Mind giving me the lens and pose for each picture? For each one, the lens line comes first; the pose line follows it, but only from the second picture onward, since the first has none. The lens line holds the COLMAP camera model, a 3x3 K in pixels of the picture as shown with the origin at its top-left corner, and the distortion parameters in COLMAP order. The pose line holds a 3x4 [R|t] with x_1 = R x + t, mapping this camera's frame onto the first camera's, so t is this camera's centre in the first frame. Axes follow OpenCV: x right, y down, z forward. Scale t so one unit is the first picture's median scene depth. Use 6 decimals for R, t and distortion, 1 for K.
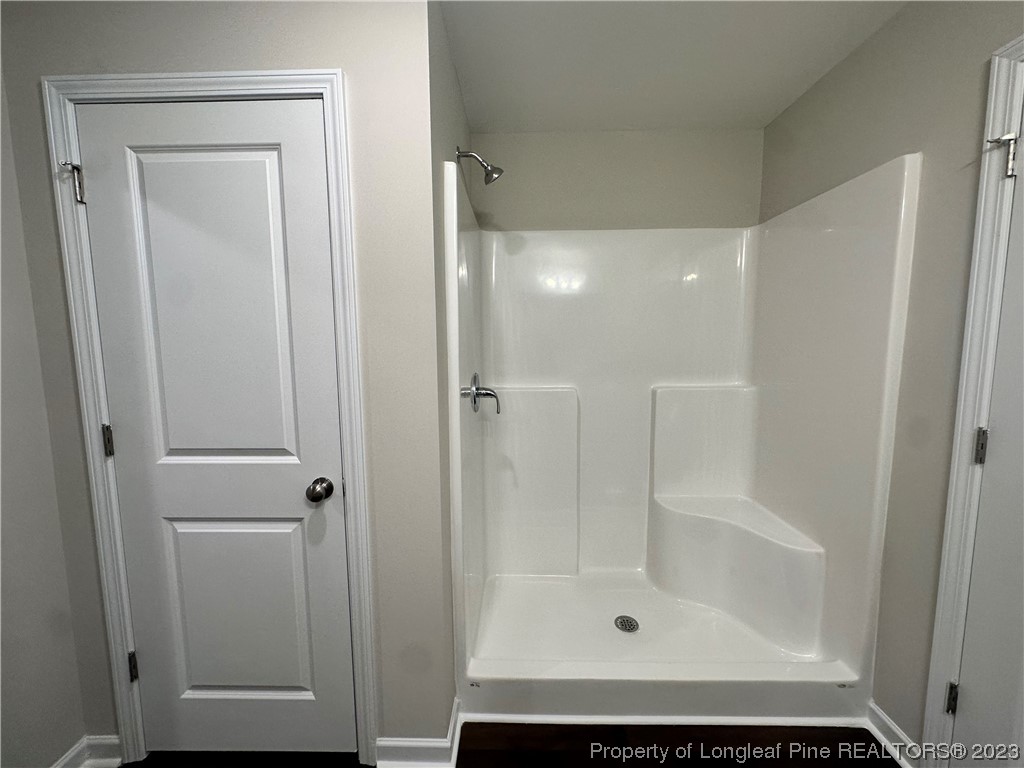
lens RADIAL K [[409.0, 0, 512.0], [0, 409.0, 384.0], [0, 0, 1]] dist [-0.003644, -0.000002]
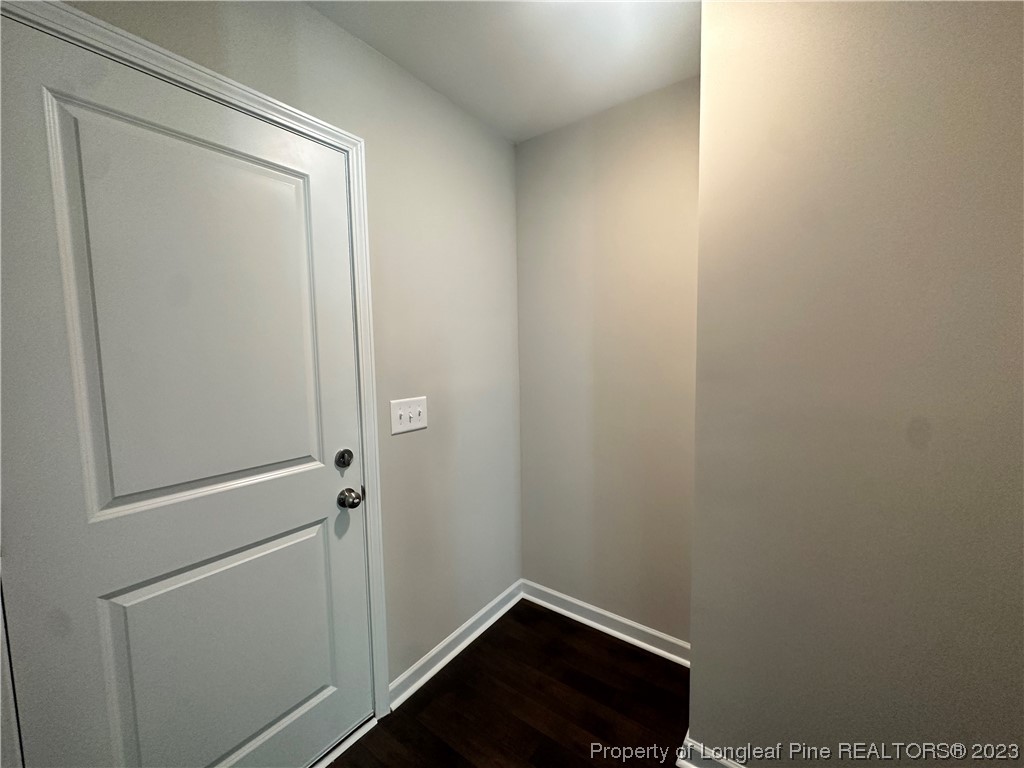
lens RADIAL K [[409.0, 0, 512.0], [0, 409.0, 384.0], [0, 0, 1]] dist [-0.003644, -0.000002]
pose [[0.584852, -0.064015, 0.808610, -1.024897], [0.096905, 0.995256, 0.008701, 0.014861], [-0.805331, 0.073270, 0.588280, -0.053035]]
